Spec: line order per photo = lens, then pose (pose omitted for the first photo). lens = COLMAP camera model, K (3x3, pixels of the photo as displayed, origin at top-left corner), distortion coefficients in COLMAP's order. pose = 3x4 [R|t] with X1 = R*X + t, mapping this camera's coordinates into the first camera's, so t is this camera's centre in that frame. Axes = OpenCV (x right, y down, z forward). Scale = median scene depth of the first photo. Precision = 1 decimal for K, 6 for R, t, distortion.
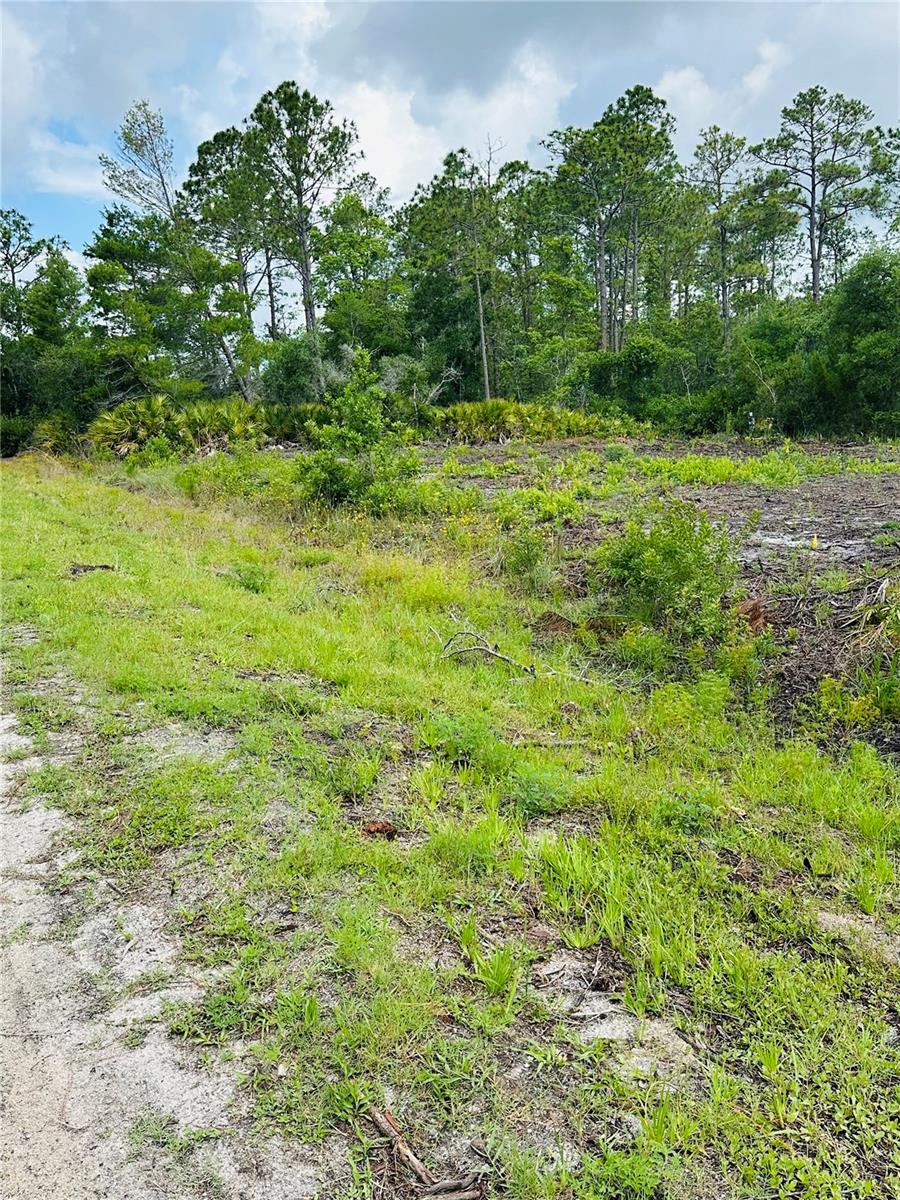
lens RADIAL K [[1089.5, 0, 459.3], [0, 1089.5, 603.7], [0, 0, 1]] dist [0.159707, -0.024717]
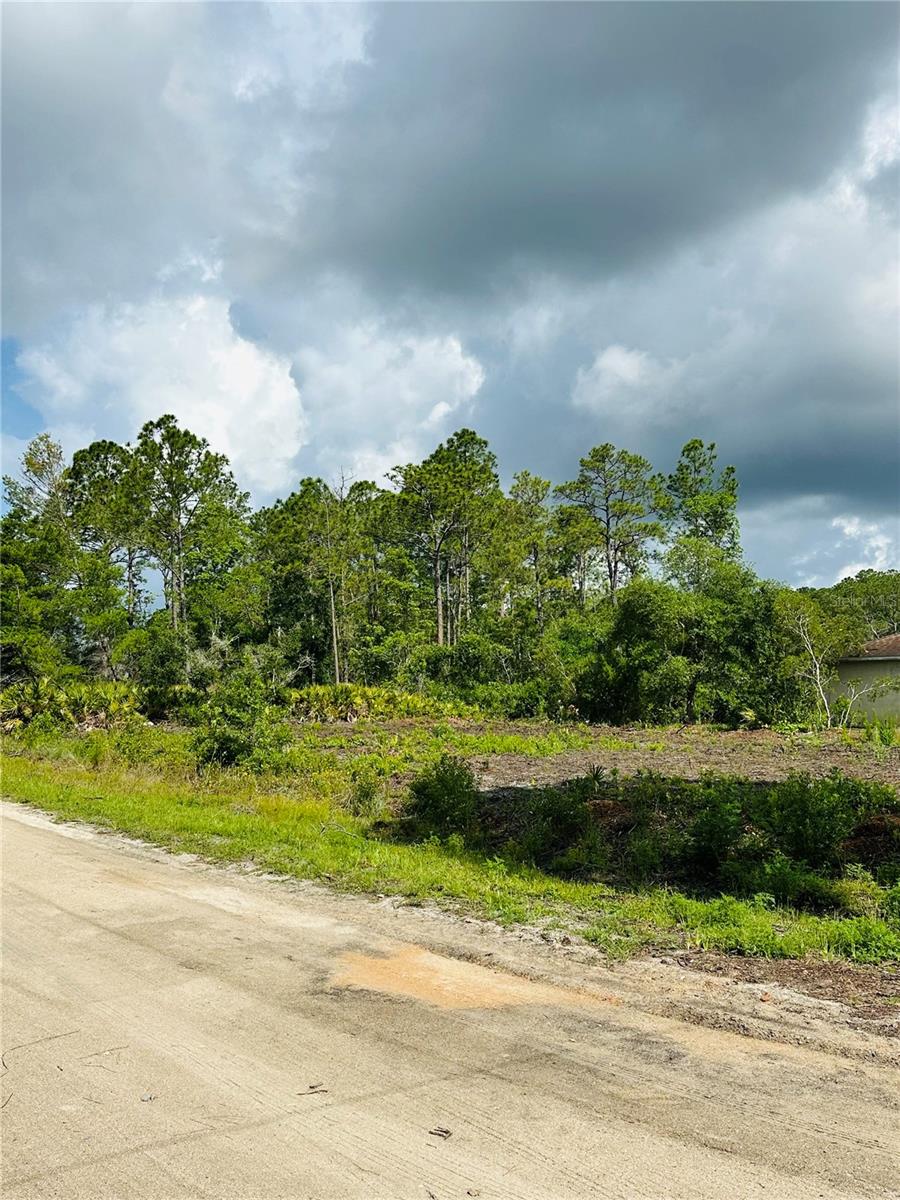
lens RADIAL K [[1113.1, 0, 449.5], [0, 1113.1, 599.3], [0, 0, 1]] dist [0.046187, 0.000000]
pose [[0.991689, 0.025822, 0.126038, -0.006258], [0.006844, 0.967676, -0.252105, 0.019227], [-0.128474, 0.250873, 0.959457, -0.131350]]
